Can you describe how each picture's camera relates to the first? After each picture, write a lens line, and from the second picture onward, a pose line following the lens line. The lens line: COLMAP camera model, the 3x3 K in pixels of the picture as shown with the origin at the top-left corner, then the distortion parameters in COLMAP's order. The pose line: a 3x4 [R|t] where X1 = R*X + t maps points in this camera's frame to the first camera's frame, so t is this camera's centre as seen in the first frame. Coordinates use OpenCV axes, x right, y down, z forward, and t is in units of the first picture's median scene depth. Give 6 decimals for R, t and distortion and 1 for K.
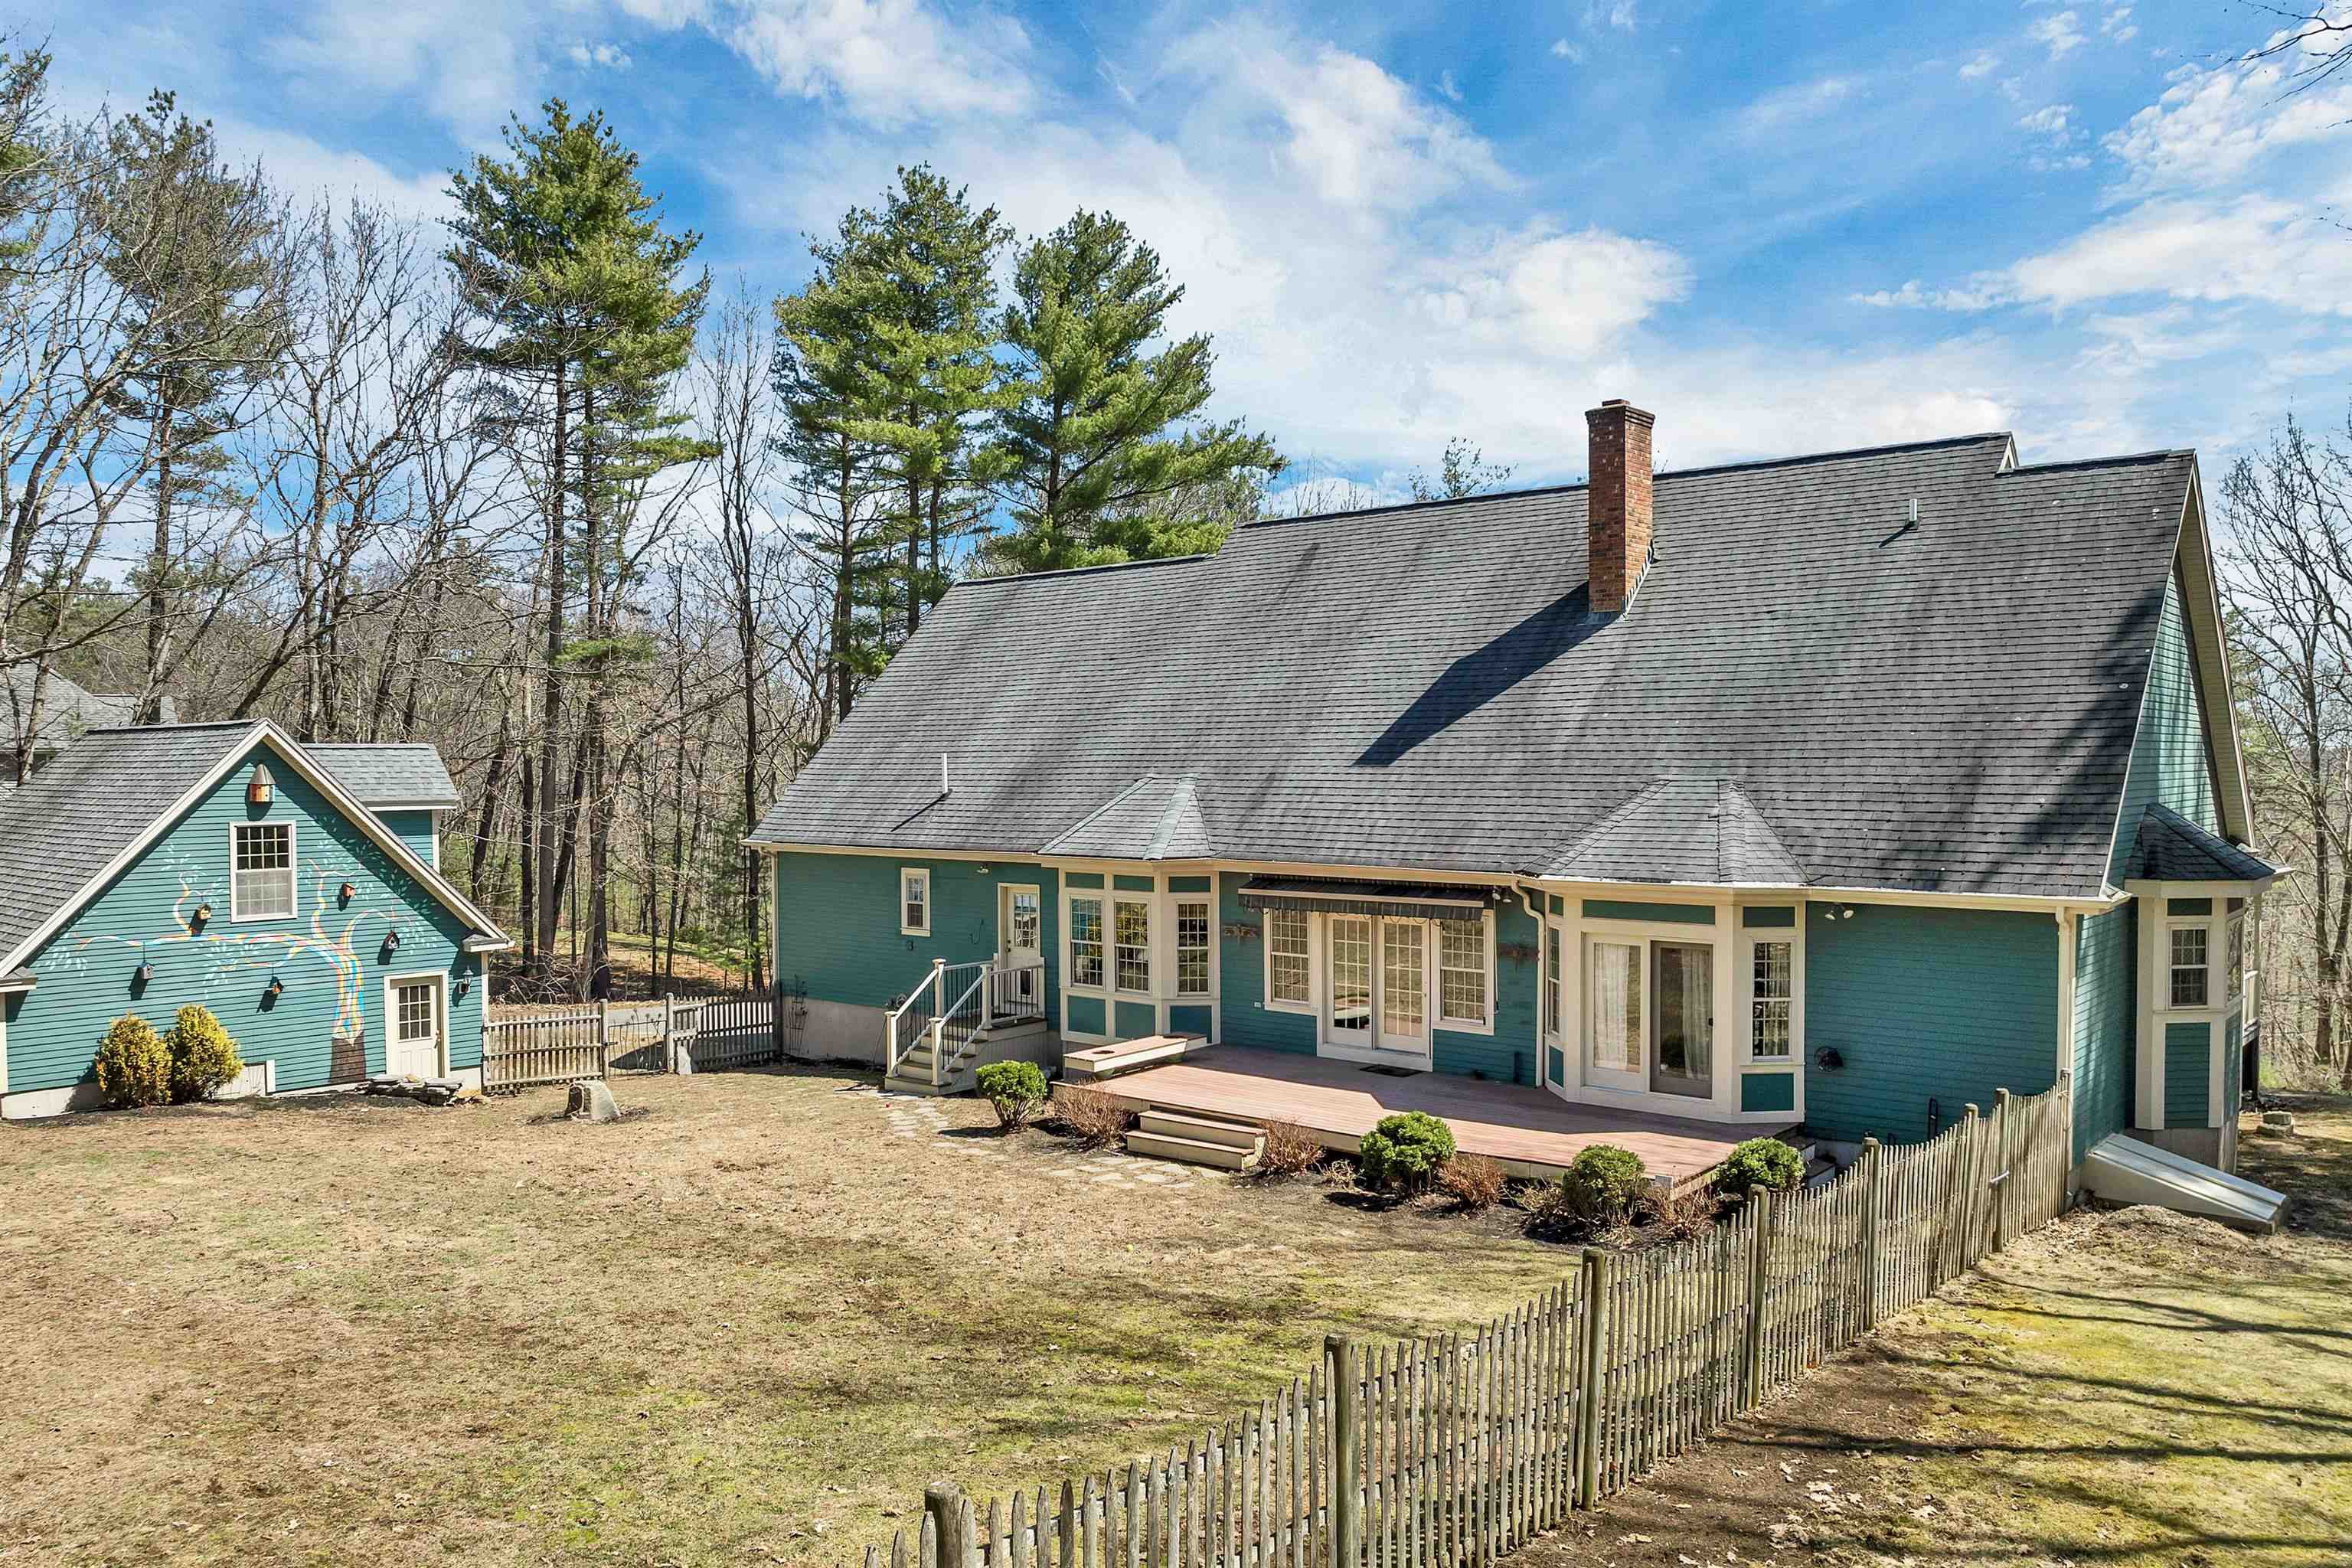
lens RADIAL K [[1683.4, 0, 1178.5], [0, 1683.4, 829.6], [0, 0, 1]] dist [-0.040859, -0.000859]
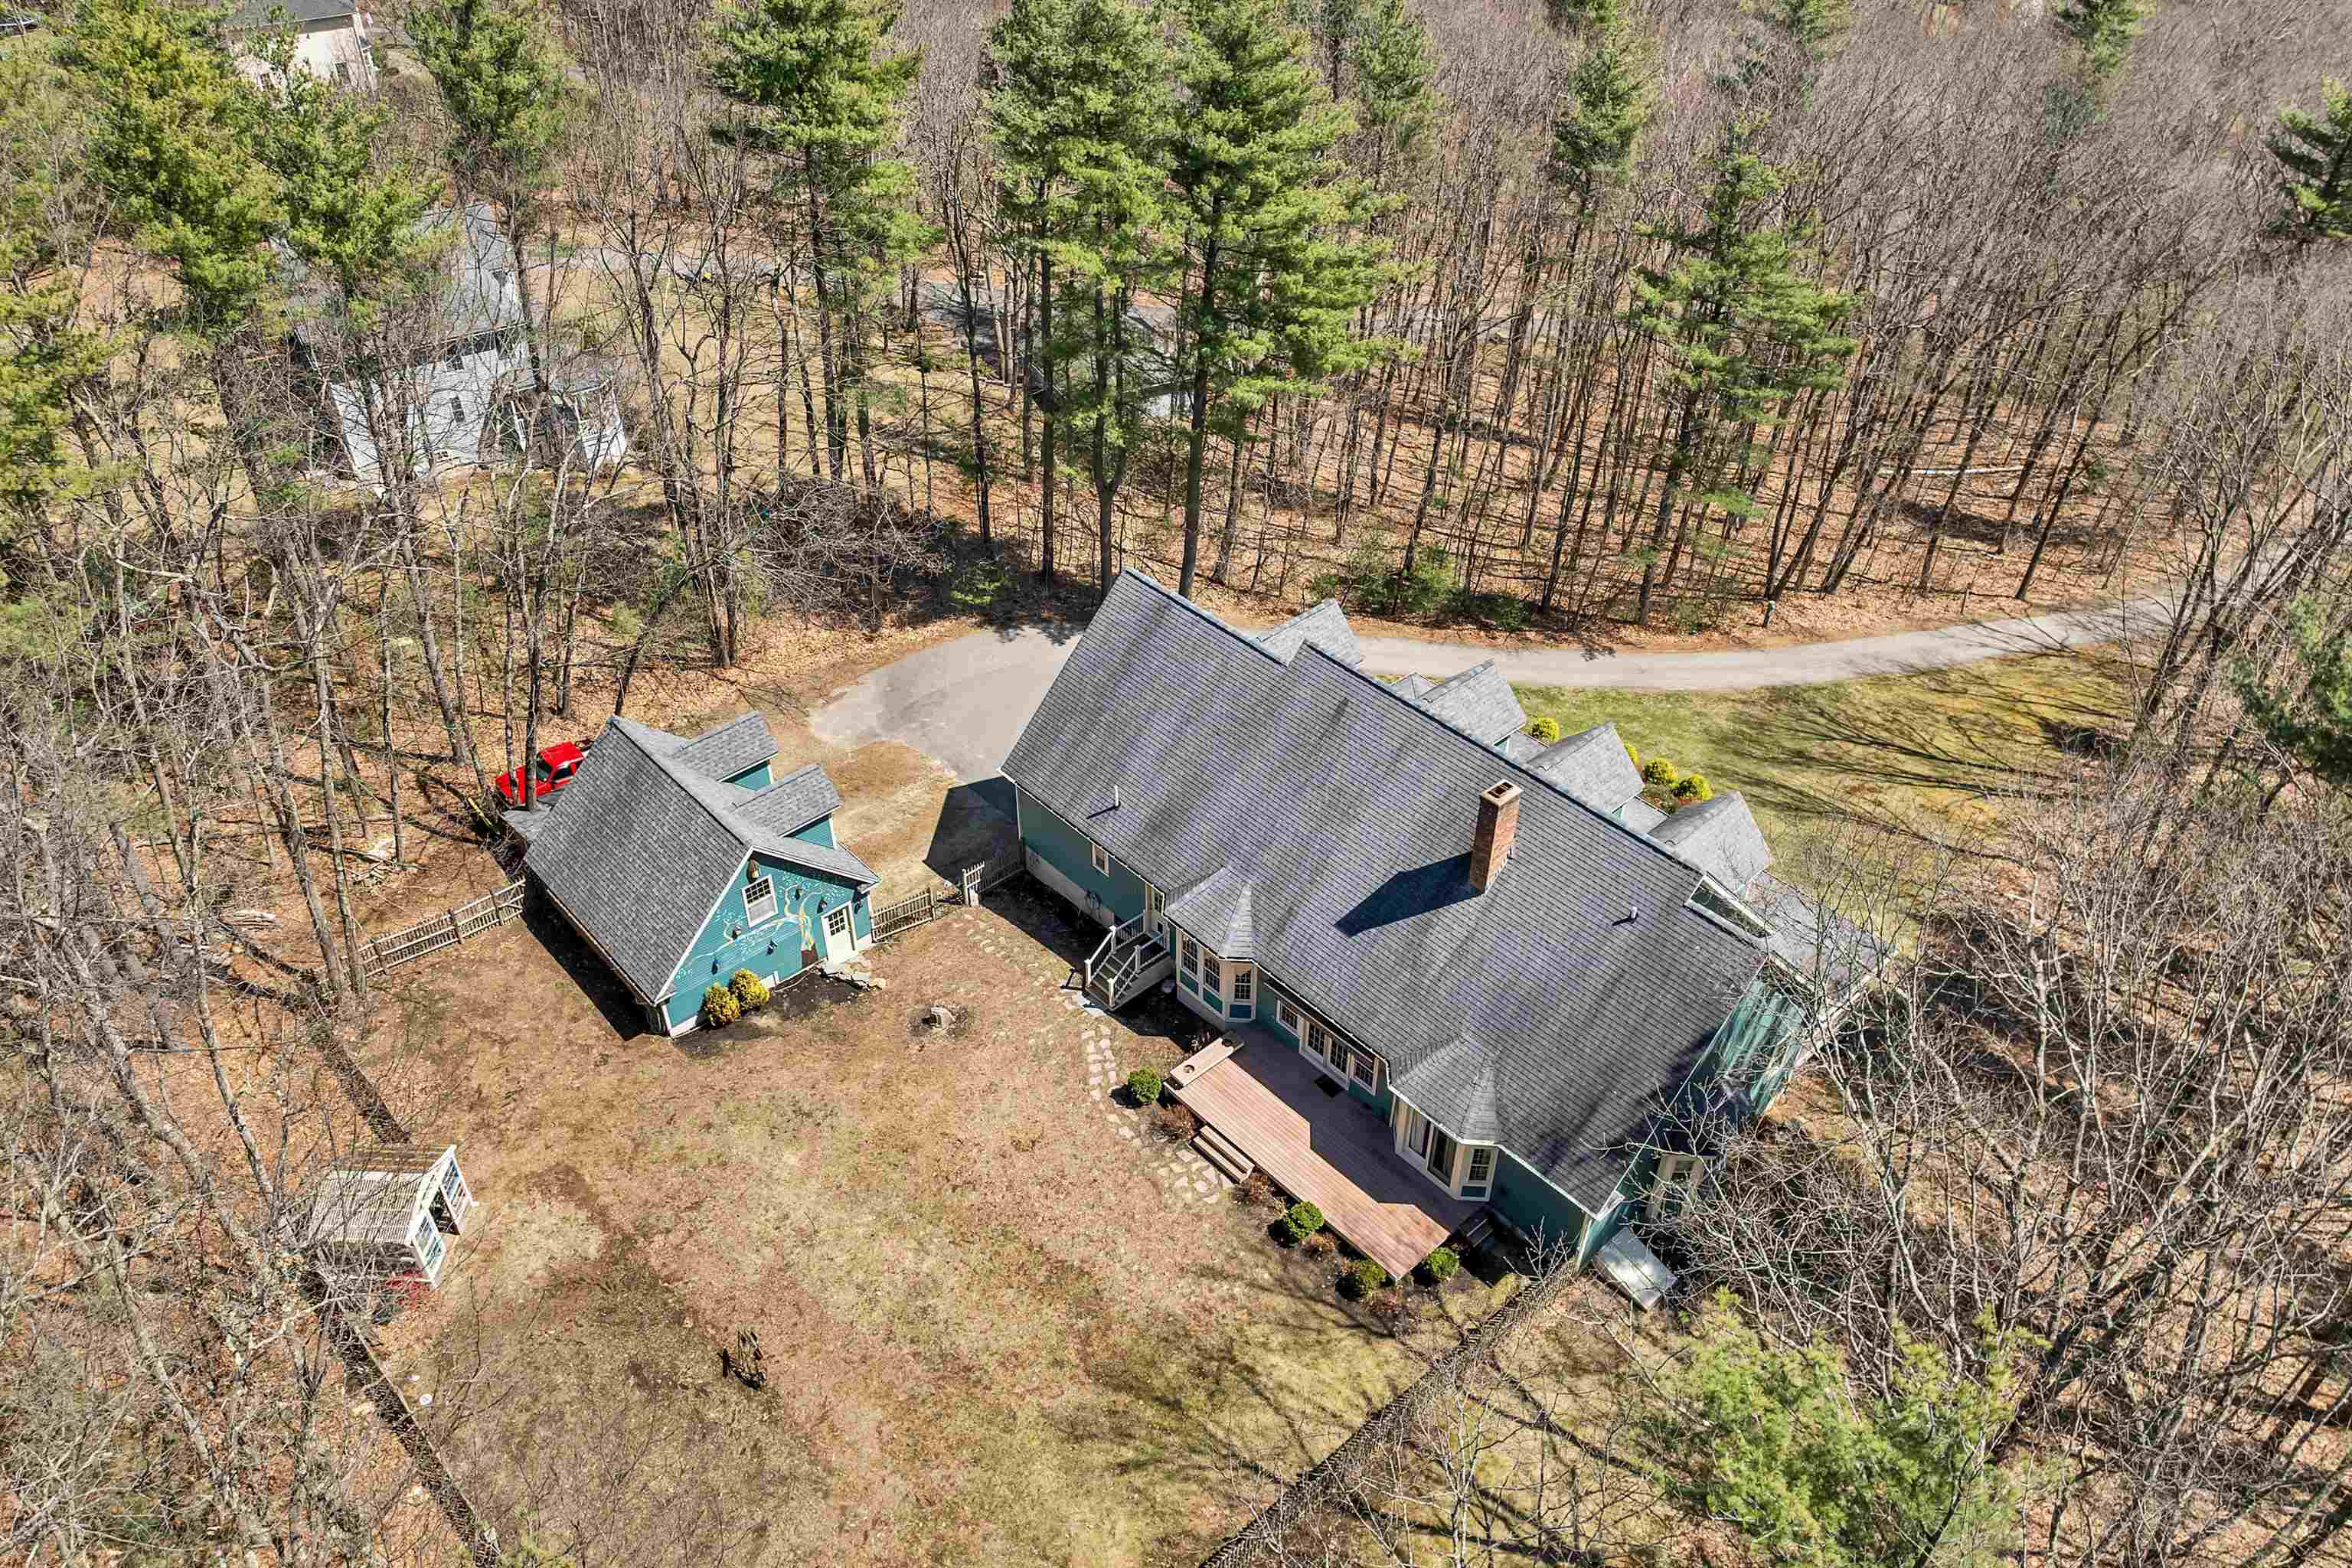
lens RADIAL K [[1683.4, 0, 1178.5], [0, 1683.4, 829.6], [0, 0, 1]] dist [-0.040859, -0.000859]
pose [[0.991834, 0.086289, -0.093908, 0.101901], [-0.009598, 0.784765, 0.619719, -1.272961], [0.127170, -0.613757, 0.779185, -0.398350]]
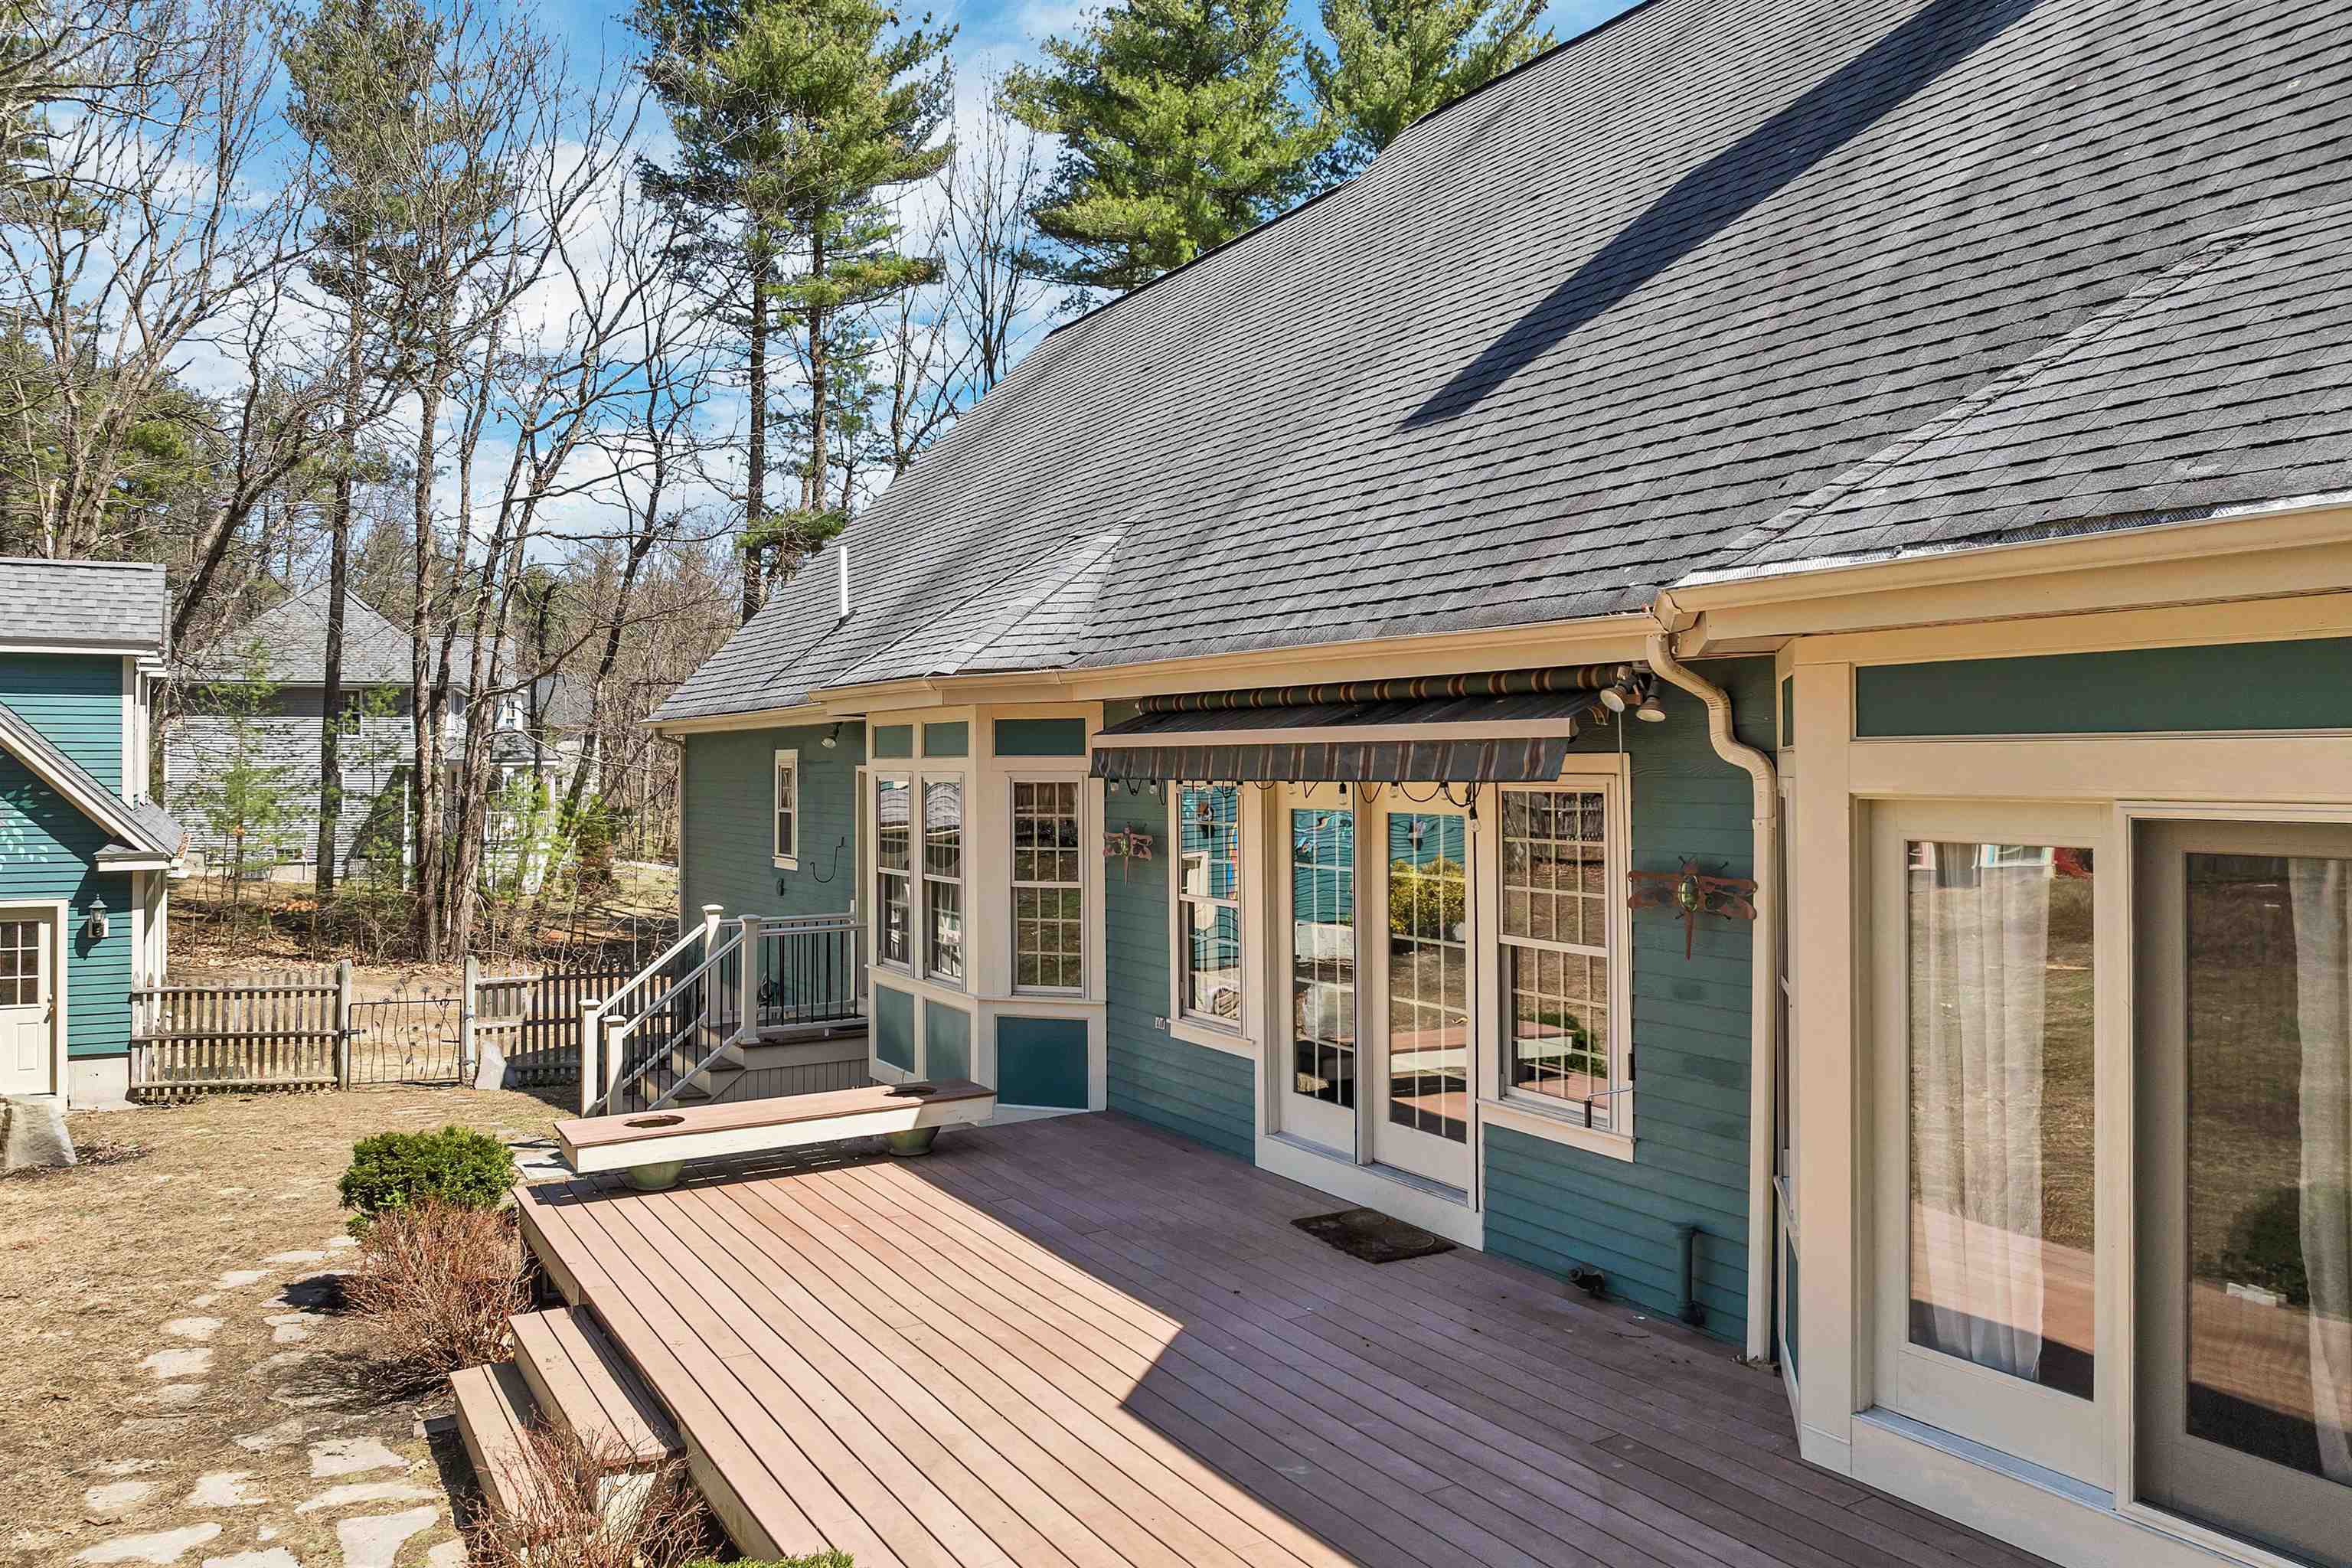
lens RADIAL K [[1714.4, 0, 1172.8], [0, 1714.4, 745.3], [0, 0, 1]] dist [-0.042656, 0.003813]
pose [[0.940304, -0.002915, -0.340324, 0.193117], [-0.013336, 0.998880, -0.045405, 0.055189], [0.340075, 0.047233, 0.939211, 0.606012]]
